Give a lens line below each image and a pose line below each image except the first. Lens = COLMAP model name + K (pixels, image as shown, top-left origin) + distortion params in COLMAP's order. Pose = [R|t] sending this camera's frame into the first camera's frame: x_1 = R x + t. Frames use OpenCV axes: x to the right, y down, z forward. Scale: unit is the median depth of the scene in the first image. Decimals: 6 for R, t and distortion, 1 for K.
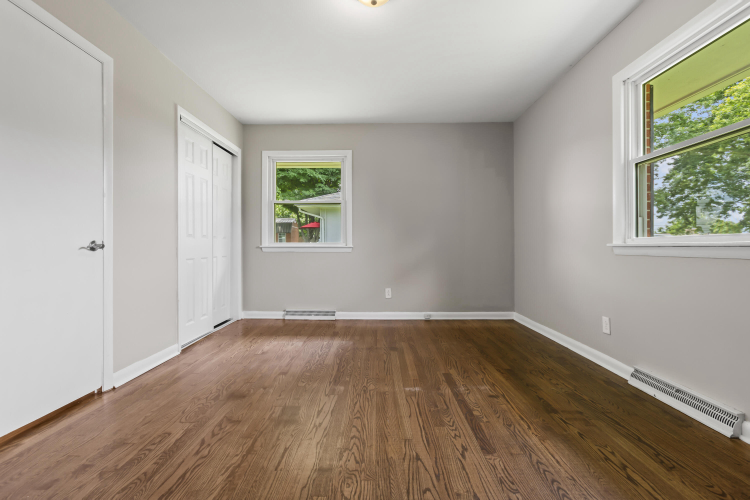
lens RADIAL K [[335.9, 0, 372.9], [0, 335.9, 247.7], [0, 0, 1]] dist [-0.000512, 0.000559]
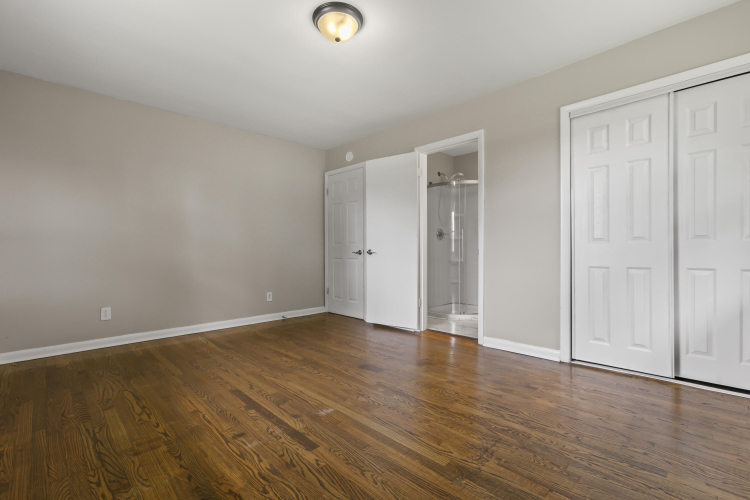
lens RADIAL K [[335.9, 0, 372.9], [0, 335.9, 247.7], [0, 0, 1]] dist [-0.000512, 0.000559]
pose [[-0.703581, -0.001369, -0.710614, 0.748032], [0.009560, 0.999889, -0.011391, -0.020968], [0.710551, -0.014808, -0.703490, 1.904948]]
